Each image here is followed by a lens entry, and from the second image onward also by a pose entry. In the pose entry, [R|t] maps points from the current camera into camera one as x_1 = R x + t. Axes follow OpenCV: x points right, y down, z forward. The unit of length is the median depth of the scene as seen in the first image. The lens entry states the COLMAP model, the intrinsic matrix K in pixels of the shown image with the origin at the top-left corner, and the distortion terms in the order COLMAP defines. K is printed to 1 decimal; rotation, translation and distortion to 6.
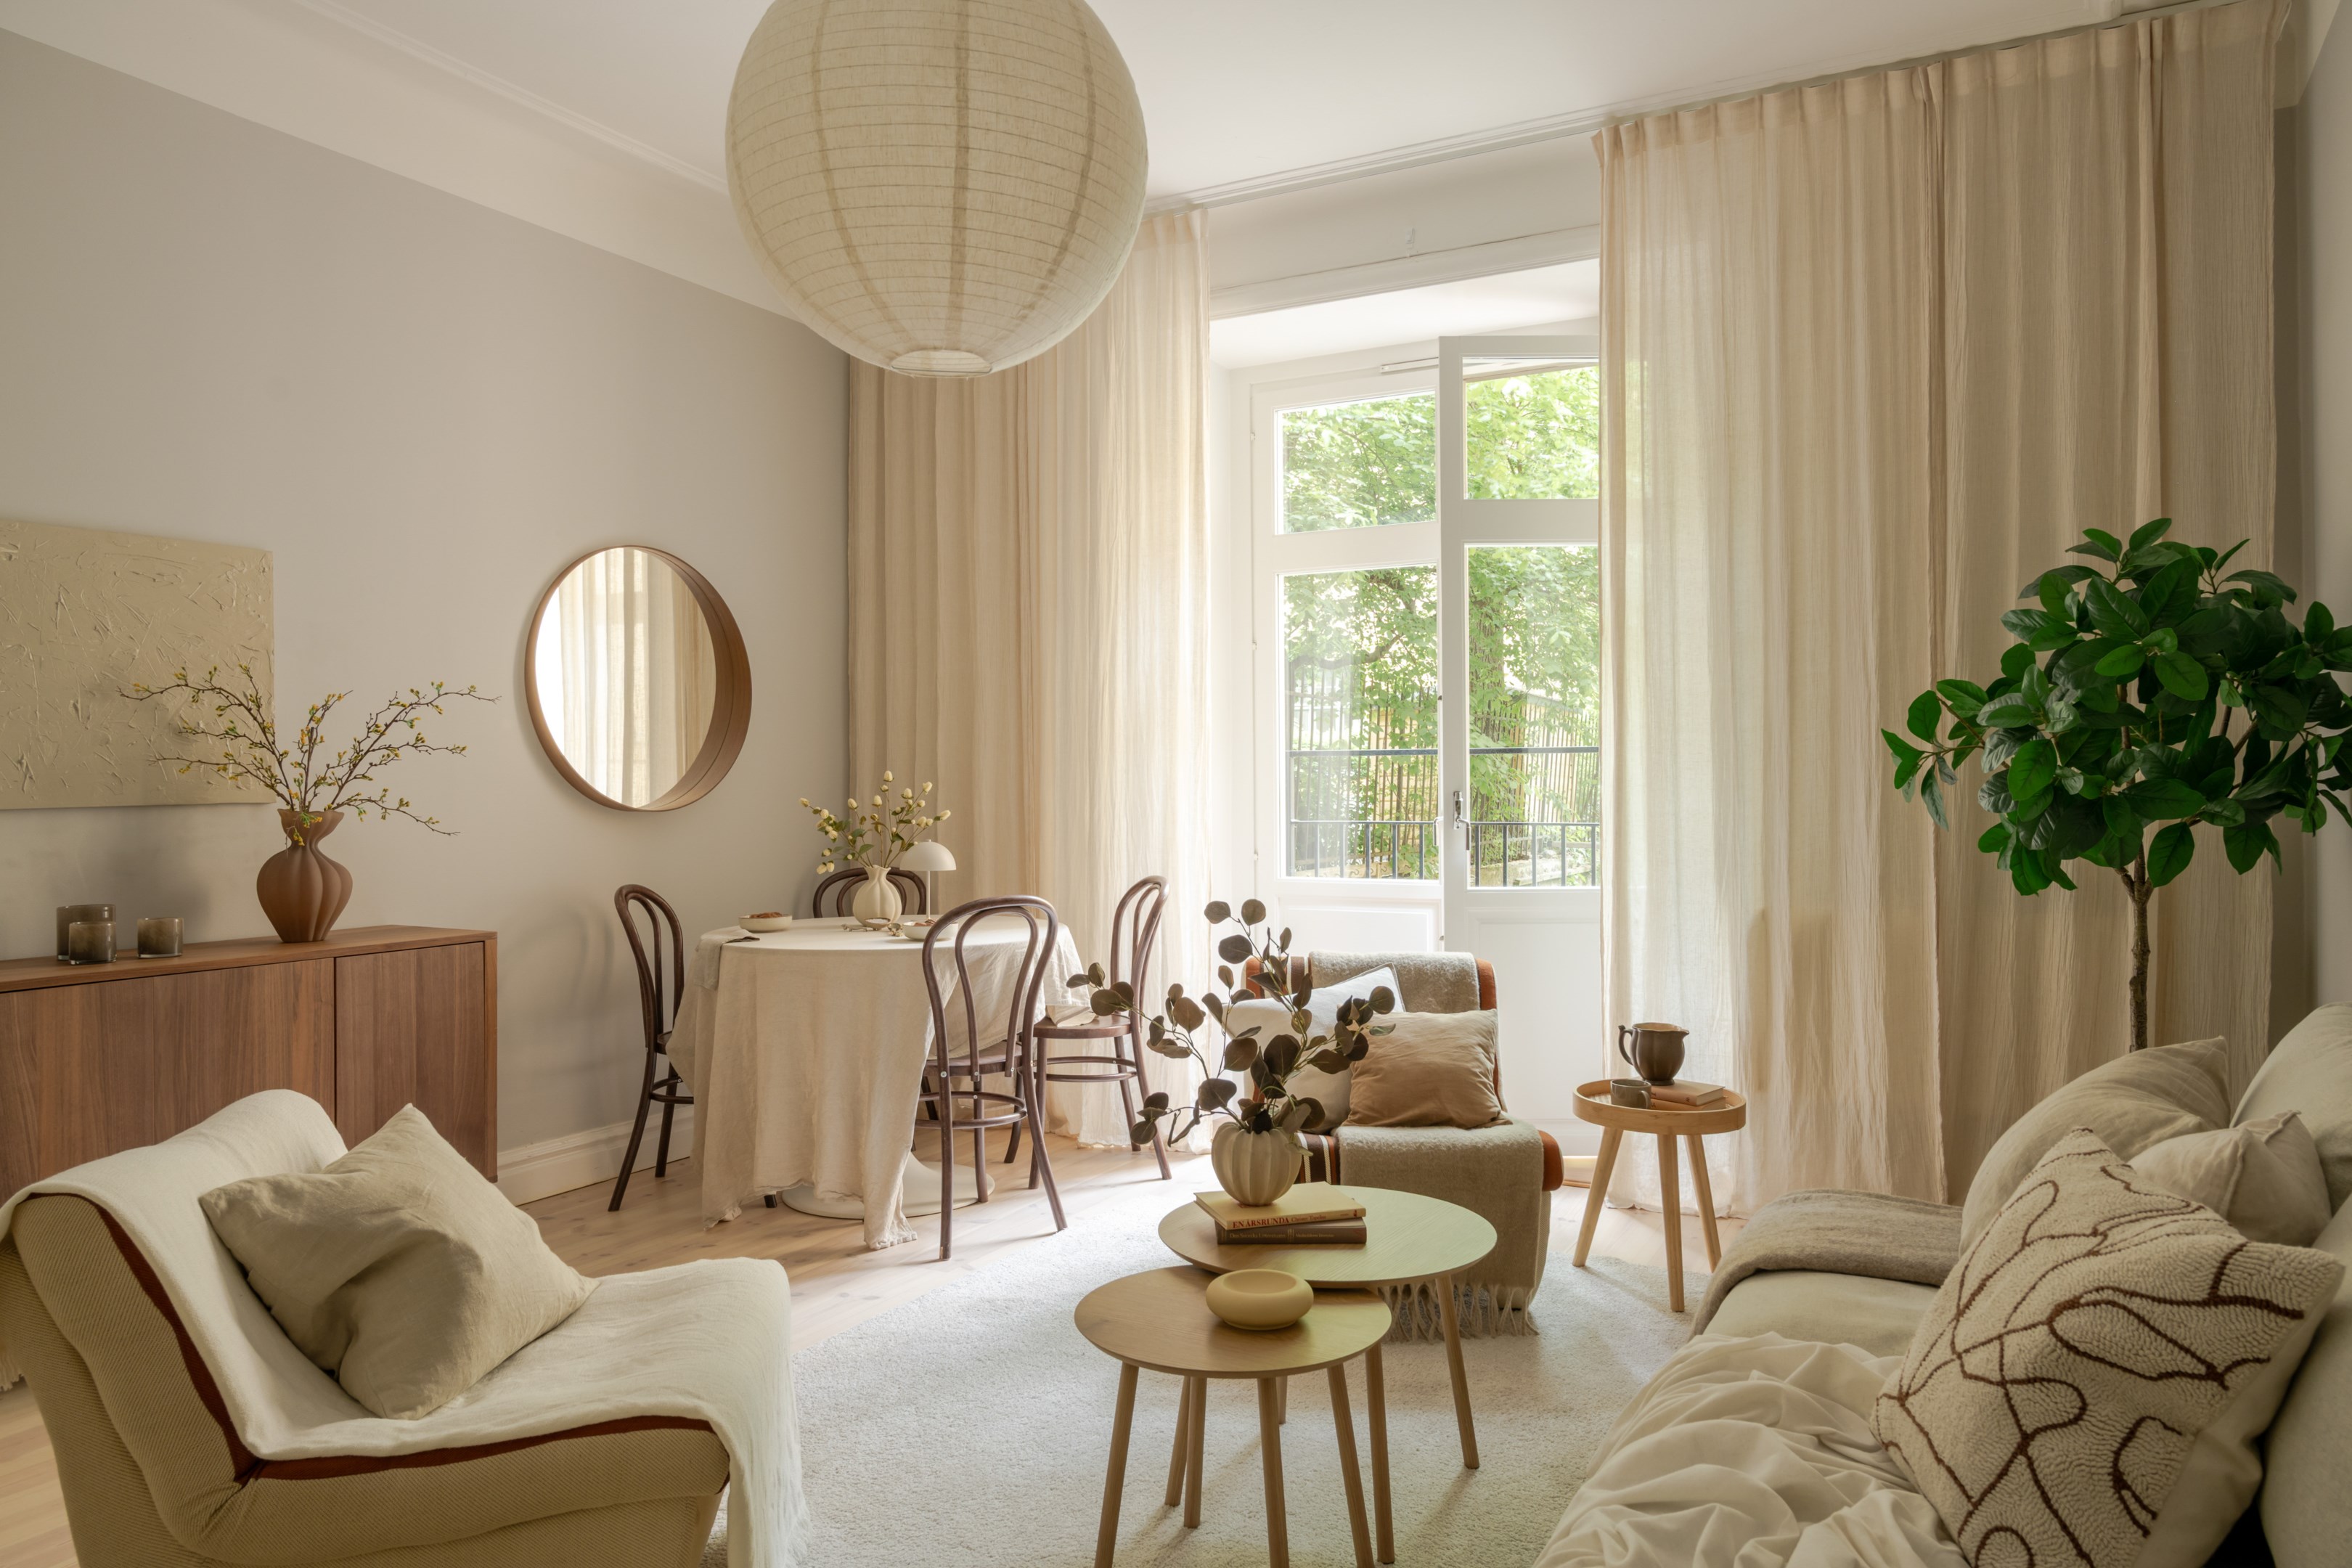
lens RADIAL K [[1599.8, 0, 1176.0], [0, 1599.8, 784.0], [0, 0, 1]] dist [-0.001225, 0.000527]
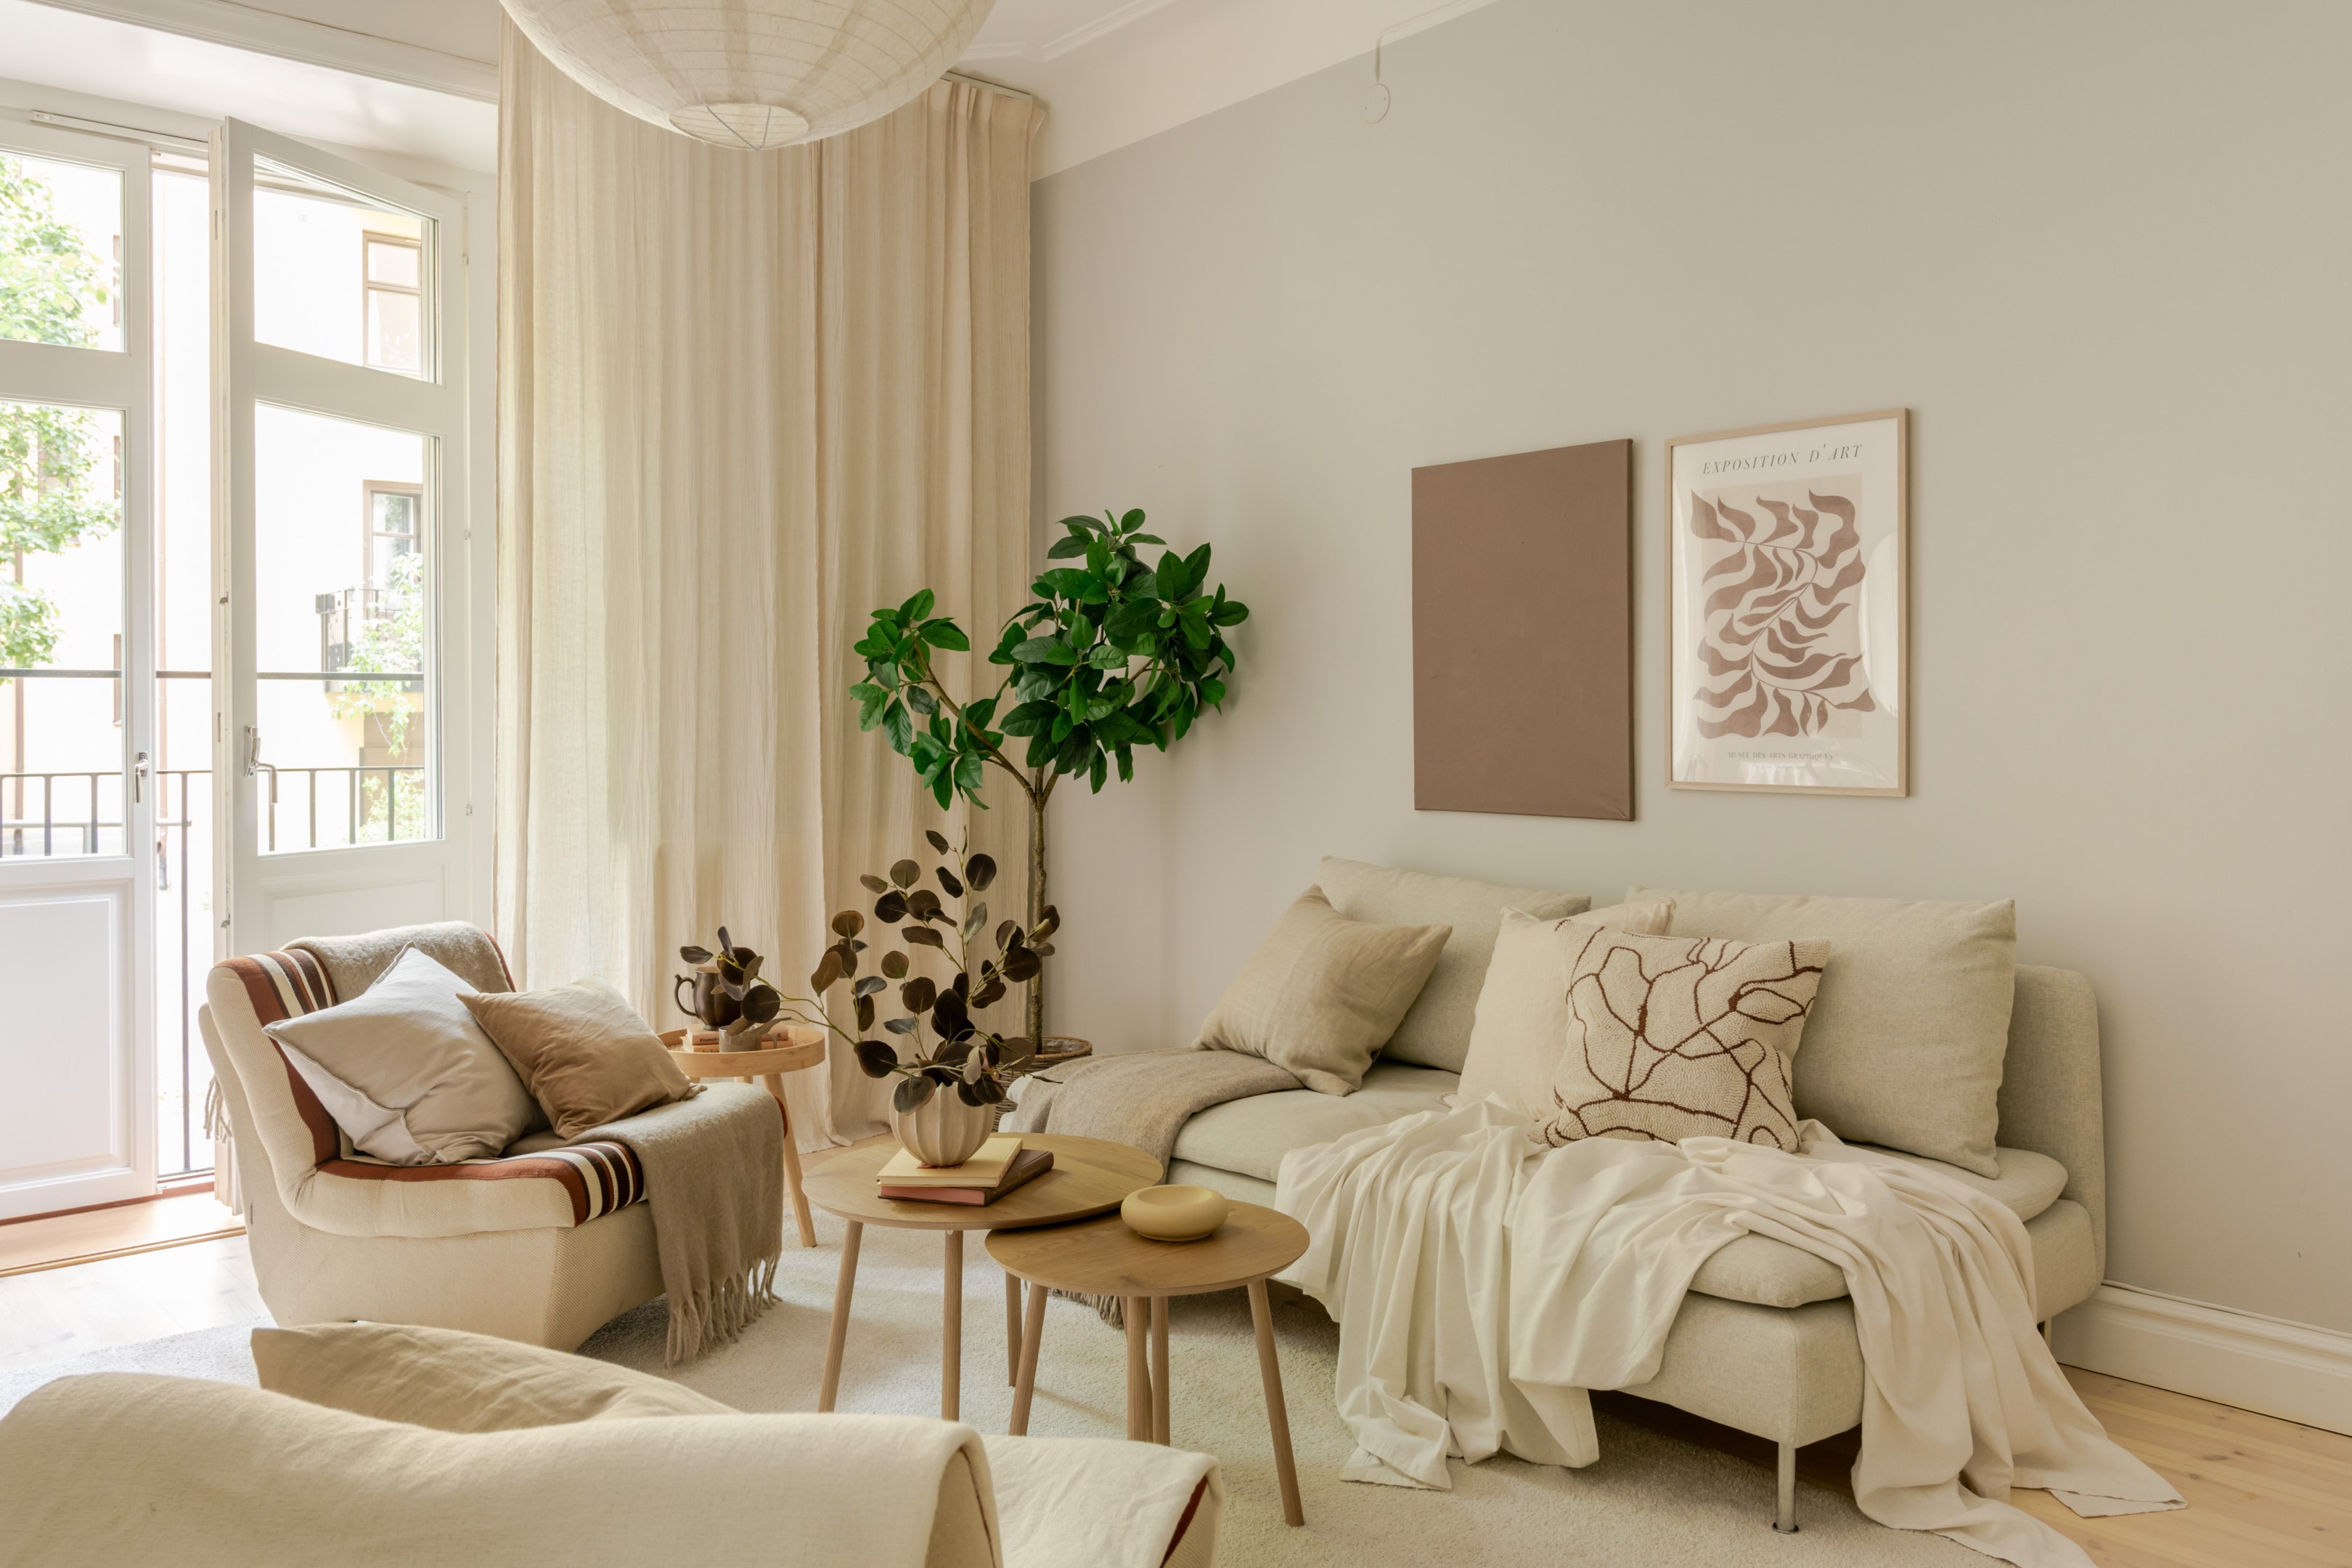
lens RADIAL K [[1854.0, 0, 1177.2], [0, 1854.0, 731.4], [0, 0, 1]] dist [0.002510, 0.001048]
pose [[0.330279, 0.000608, 0.943883, -0.667580], [0.007366, 0.999968, -0.003222, 0.017251], [-0.943855, 0.008017, 0.330264, 0.393770]]
